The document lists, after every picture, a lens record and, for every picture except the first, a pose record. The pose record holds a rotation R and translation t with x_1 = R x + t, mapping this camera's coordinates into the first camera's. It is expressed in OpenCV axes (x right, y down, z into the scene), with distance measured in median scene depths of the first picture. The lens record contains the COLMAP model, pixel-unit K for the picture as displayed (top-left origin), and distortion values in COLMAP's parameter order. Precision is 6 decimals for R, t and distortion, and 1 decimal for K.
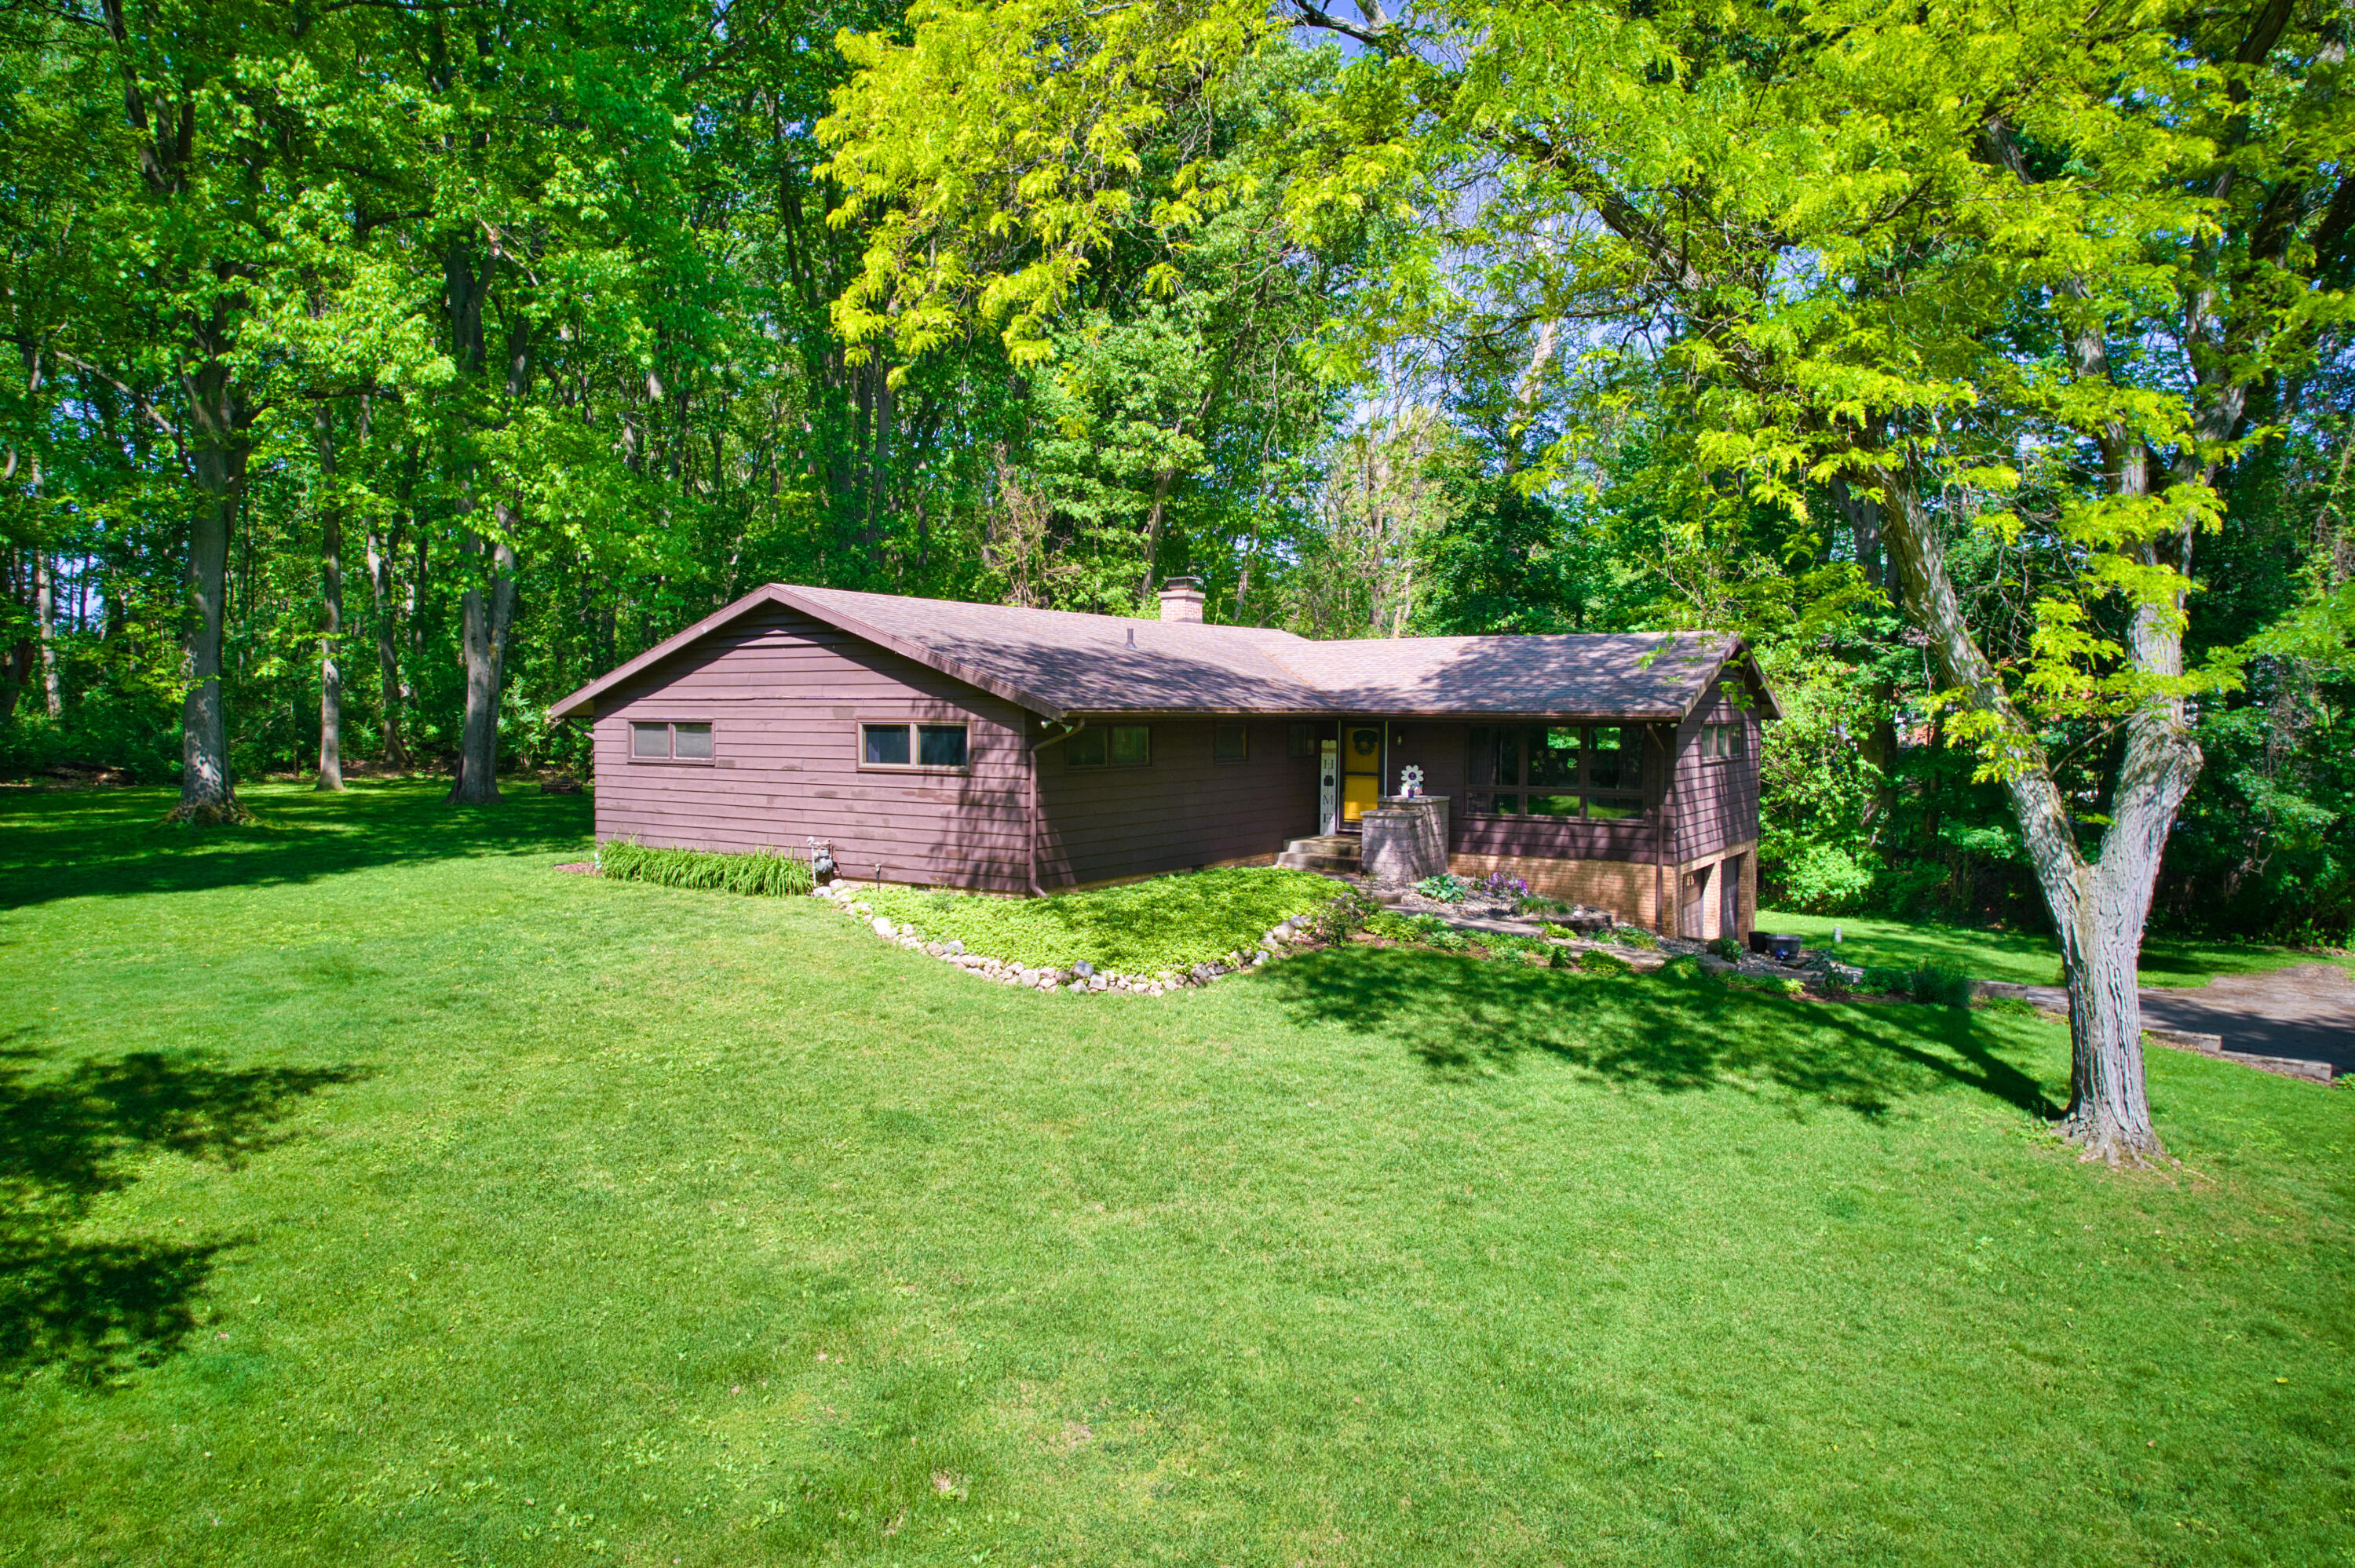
lens RADIAL K [[1541.8, 0, 1149.3], [0, 1541.8, 828.2], [0, 0, 1]] dist [-0.063306, 0.081071]
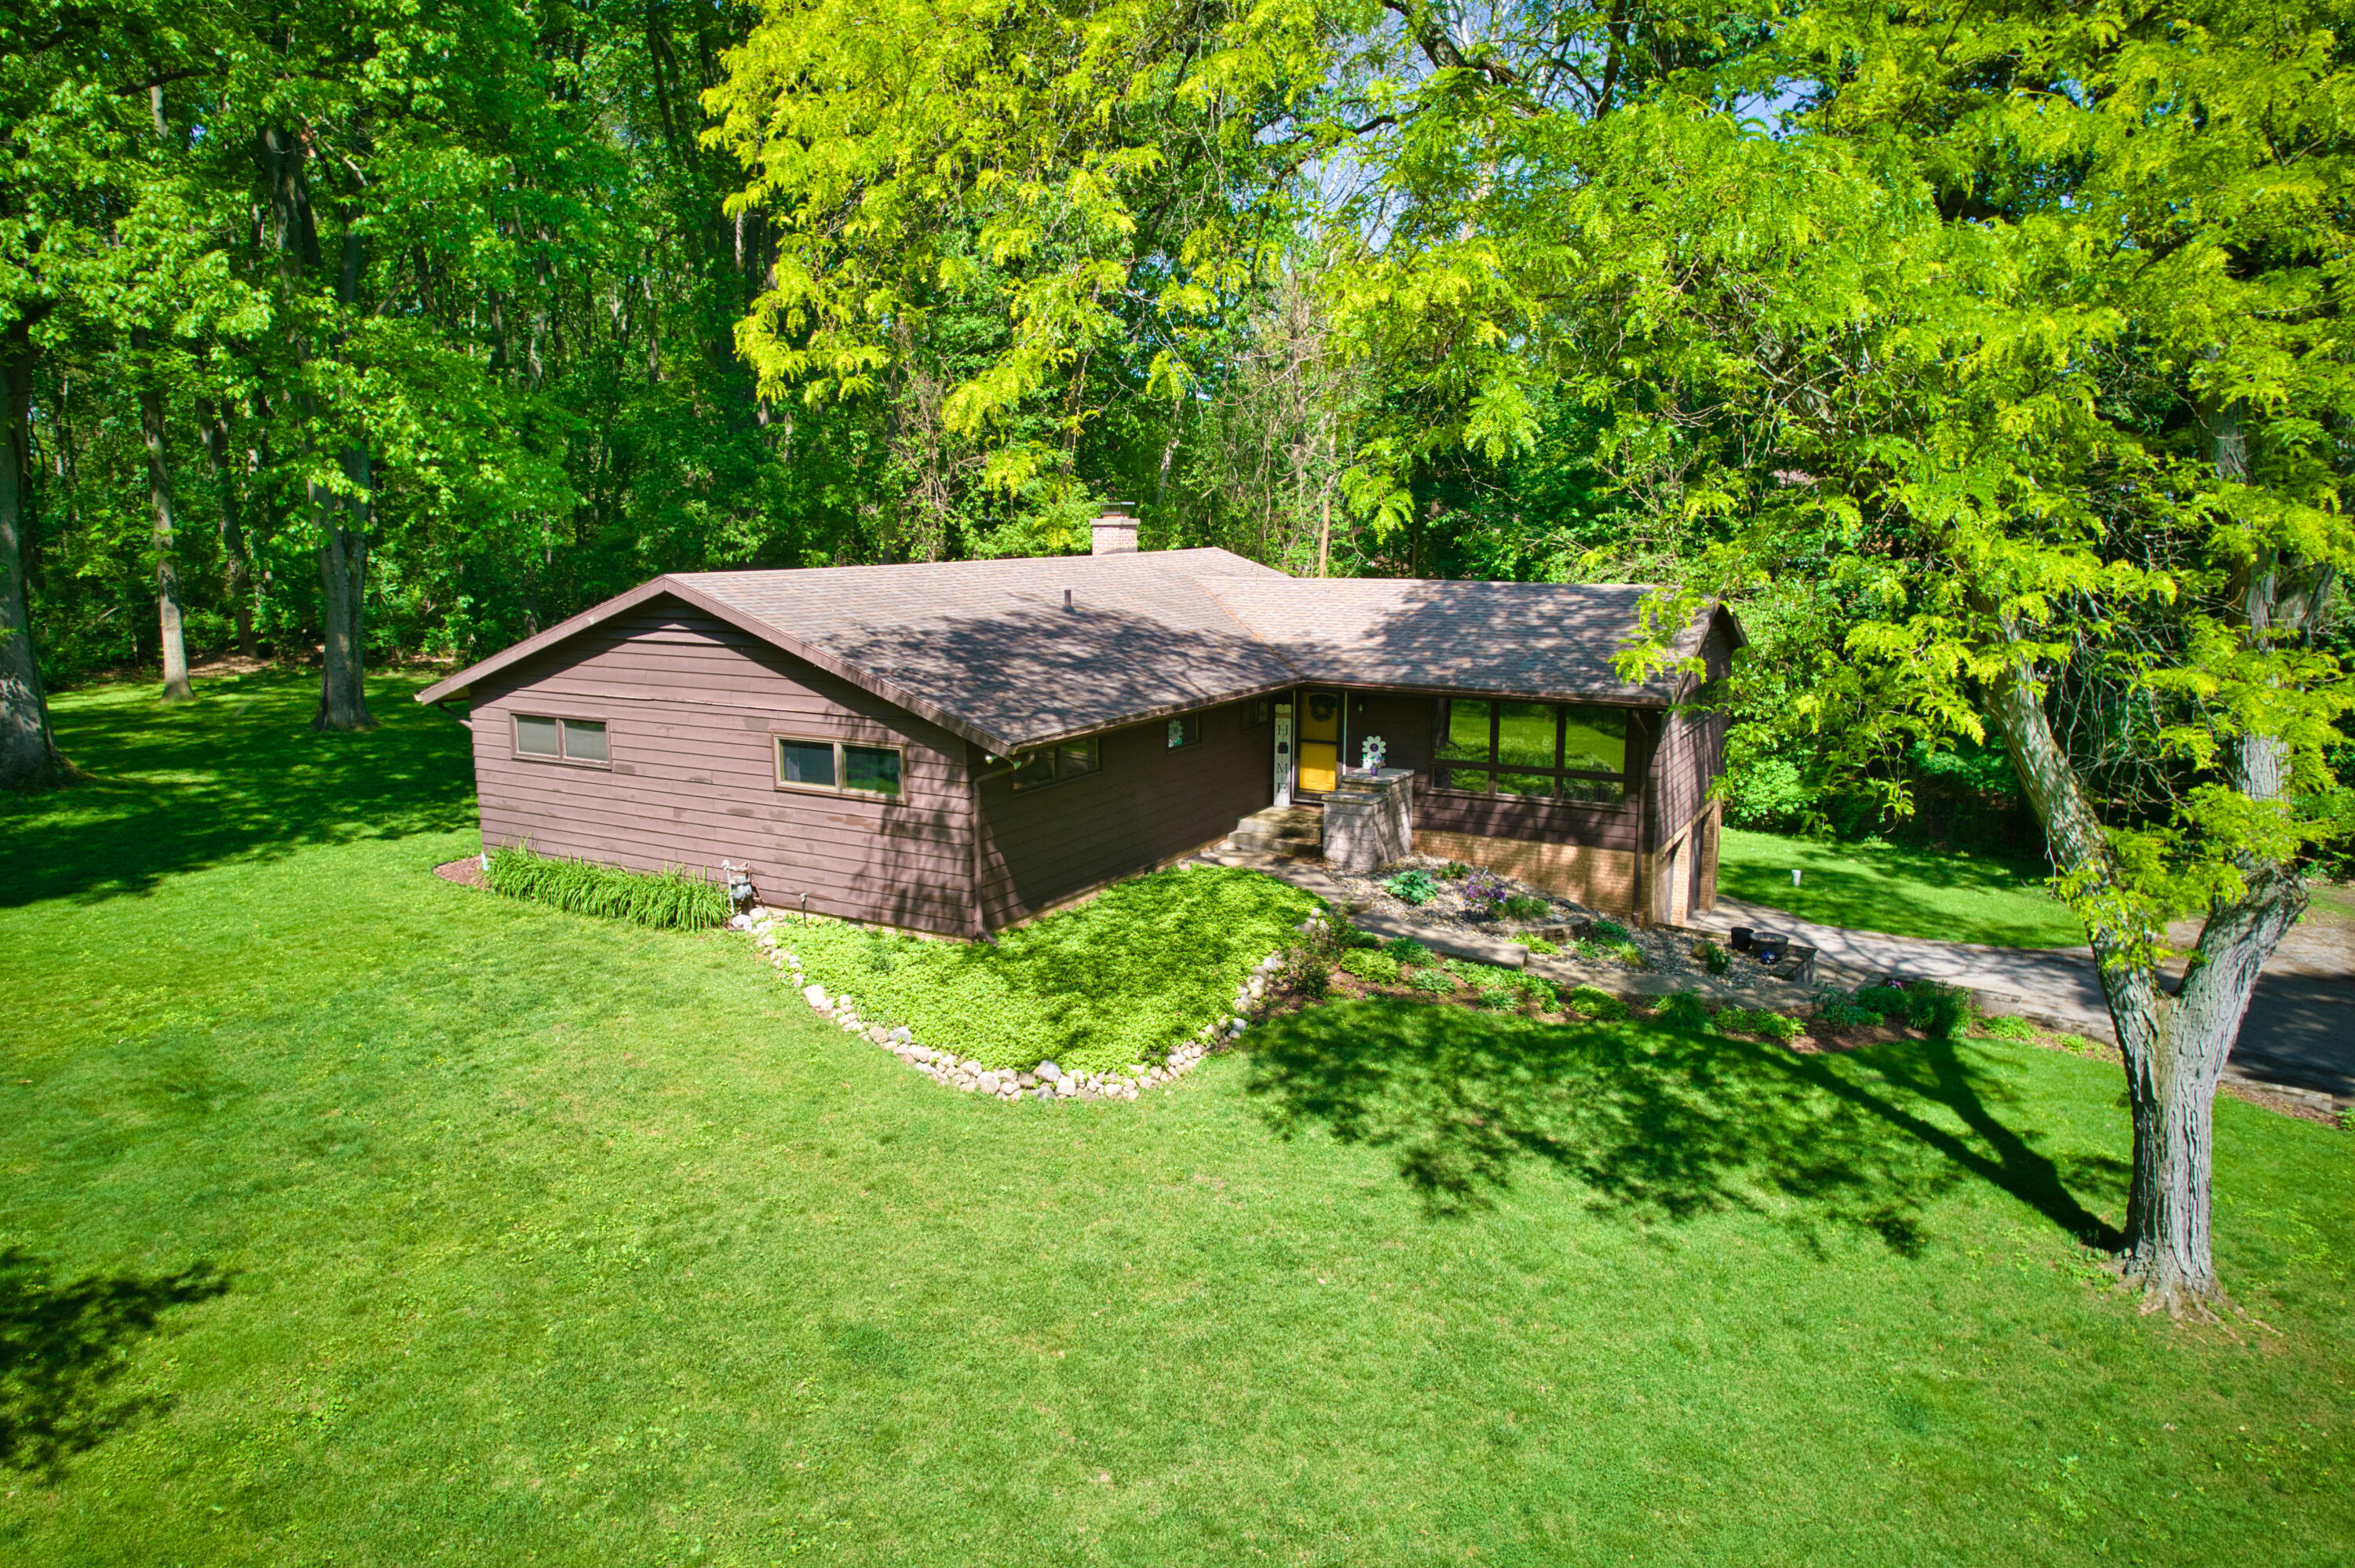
lens RADIAL K [[1541.8, 0, 1149.3], [0, 1541.8, 828.2], [0, 0, 1]] dist [-0.063306, 0.081071]
pose [[0.997699, -0.019149, 0.065046, -0.039771], [0.010621, 0.991586, 0.129011, -0.162495], [-0.066969, -0.128024, 0.989507, 0.123977]]
